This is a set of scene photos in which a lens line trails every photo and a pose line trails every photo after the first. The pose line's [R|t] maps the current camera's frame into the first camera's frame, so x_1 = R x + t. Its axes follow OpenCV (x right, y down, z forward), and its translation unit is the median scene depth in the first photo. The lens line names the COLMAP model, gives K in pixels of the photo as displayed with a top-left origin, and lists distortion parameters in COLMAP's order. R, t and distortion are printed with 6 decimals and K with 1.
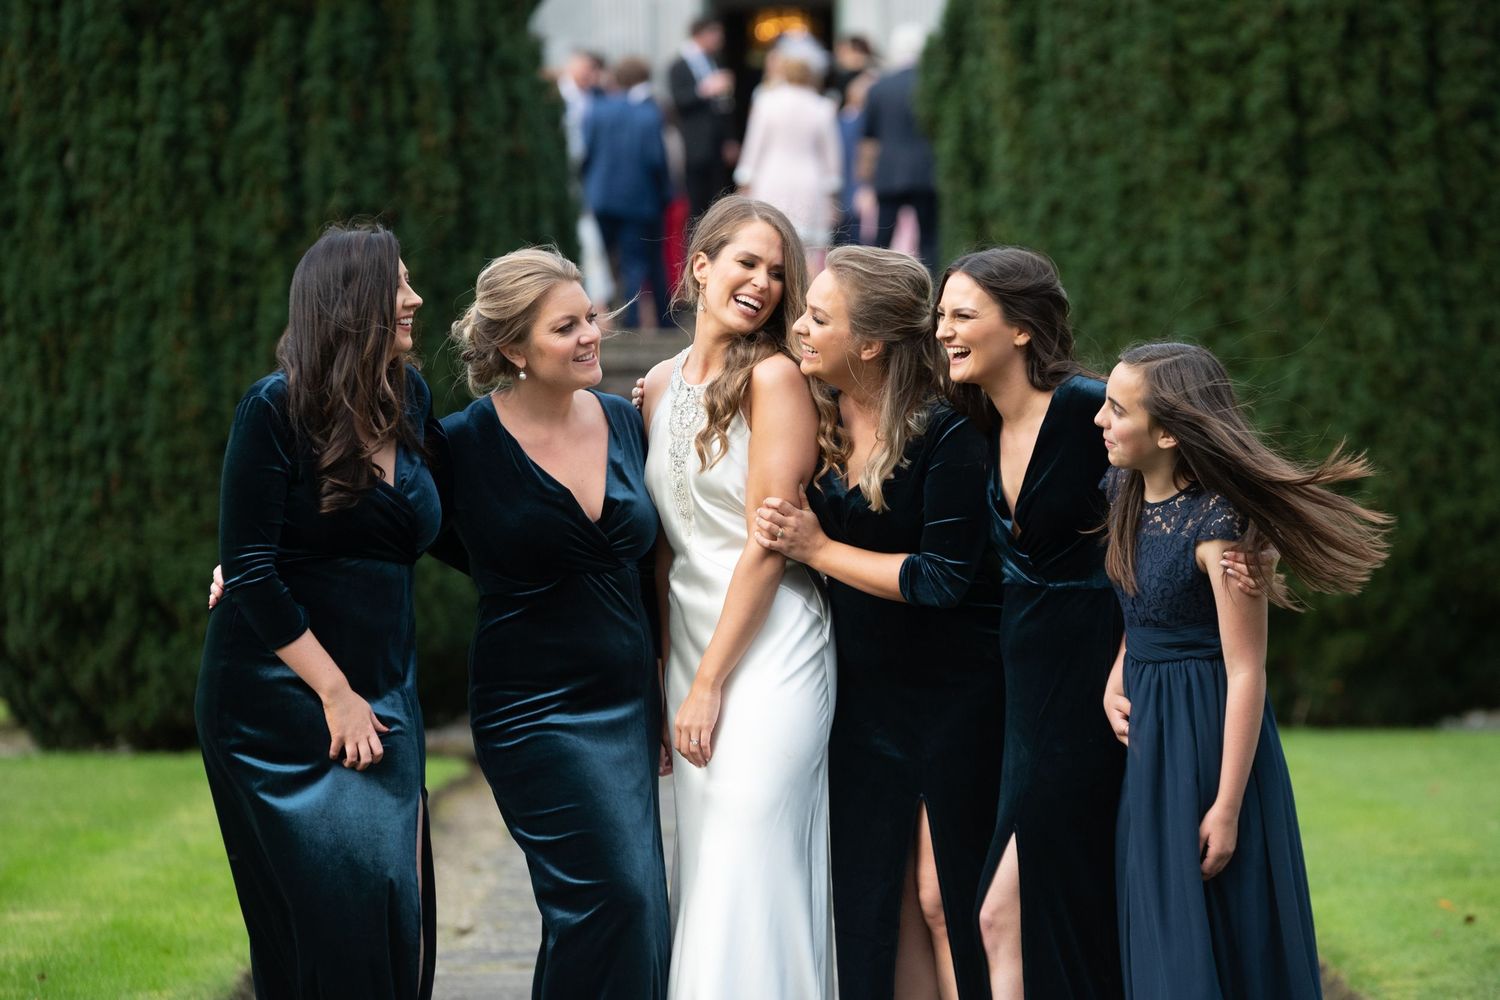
lens RADIAL K [[7713.5, 0, 739.6], [0, 7713.5, 510.5], [0, 0, 1]] dist [1.768618, 0.000000]
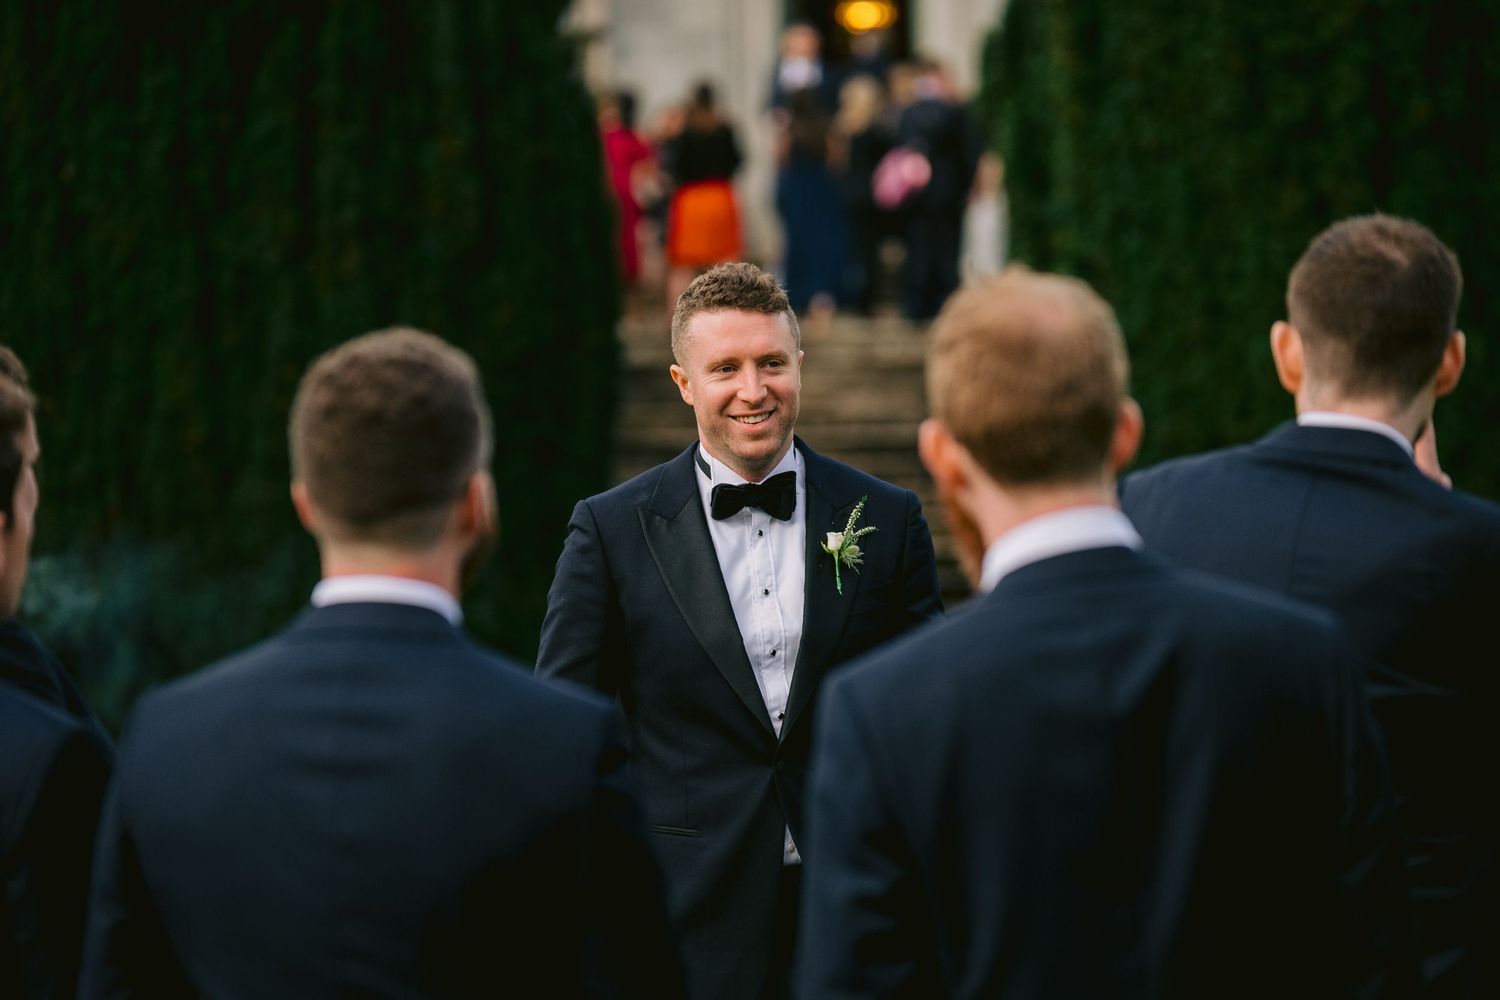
lens RADIAL K [[6401.6, 0, 752.4], [0, 6401.6, 500.1], [0, 0, 1]] dist [0.787161, 0.000000]
pose [[0.999856, -0.002394, -0.016805, 0.009399], [0.002581, 0.999935, 0.011081, -0.013858], [0.016778, -0.011123, 0.999797, 0.228451]]
